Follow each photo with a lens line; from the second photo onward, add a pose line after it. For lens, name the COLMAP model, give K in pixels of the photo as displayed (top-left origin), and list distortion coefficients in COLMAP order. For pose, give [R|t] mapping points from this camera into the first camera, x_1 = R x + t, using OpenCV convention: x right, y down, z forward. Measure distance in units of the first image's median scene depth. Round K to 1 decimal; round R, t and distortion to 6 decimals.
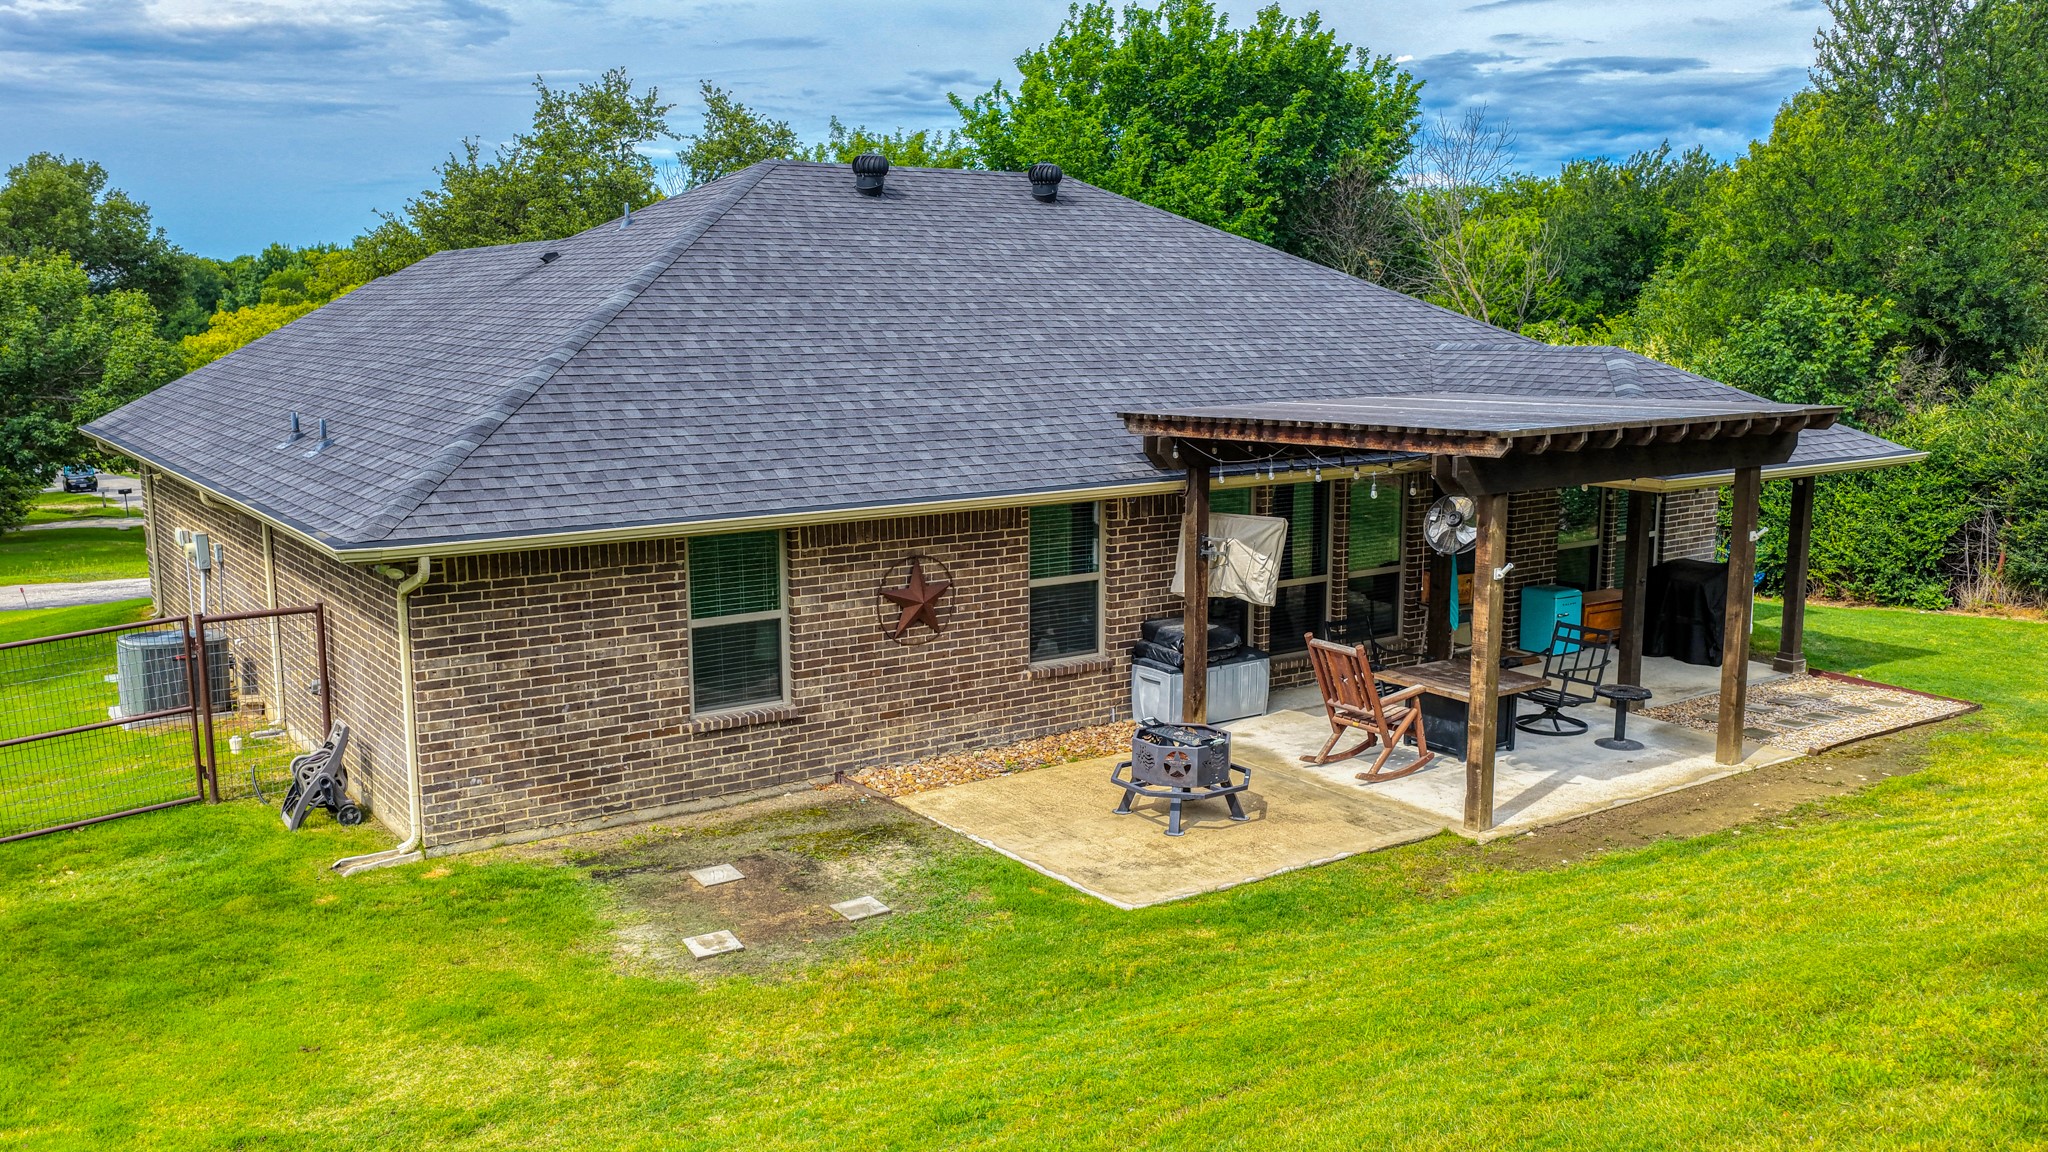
lens RADIAL K [[1701.9, 0, 1025.1], [0, 1701.9, 587.7], [0, 0, 1]] dist [-0.005786, 0.016407]
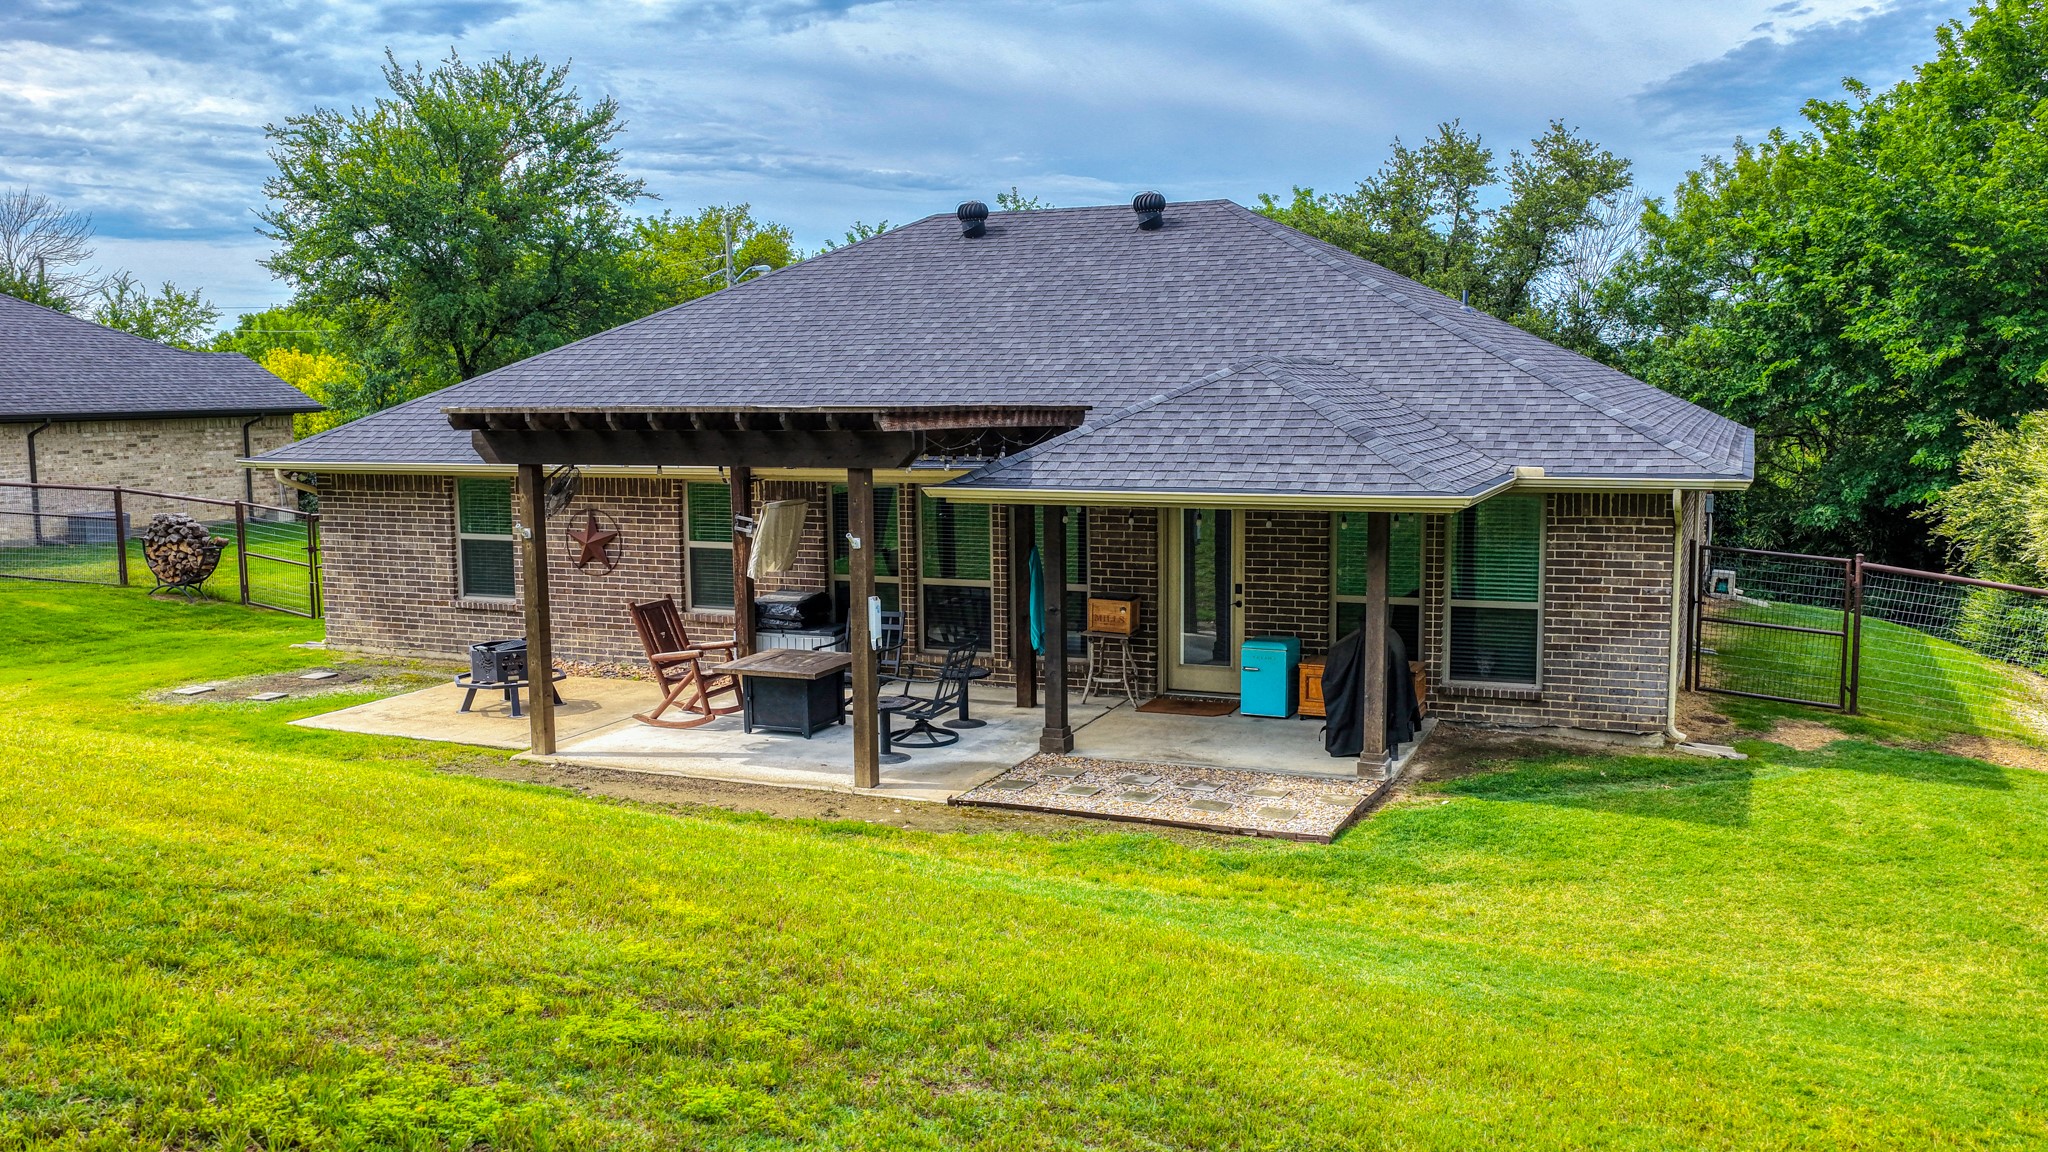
lens RADIAL K [[1701.9, 0, 1025.1], [0, 1701.9, 587.7], [0, 0, 1]] dist [-0.005786, 0.016407]
pose [[0.538421, 0.127952, -0.832905, 1.233183], [-0.119009, 0.990044, 0.075160, -0.097799], [0.834230, 0.058656, 0.548288, 0.550560]]
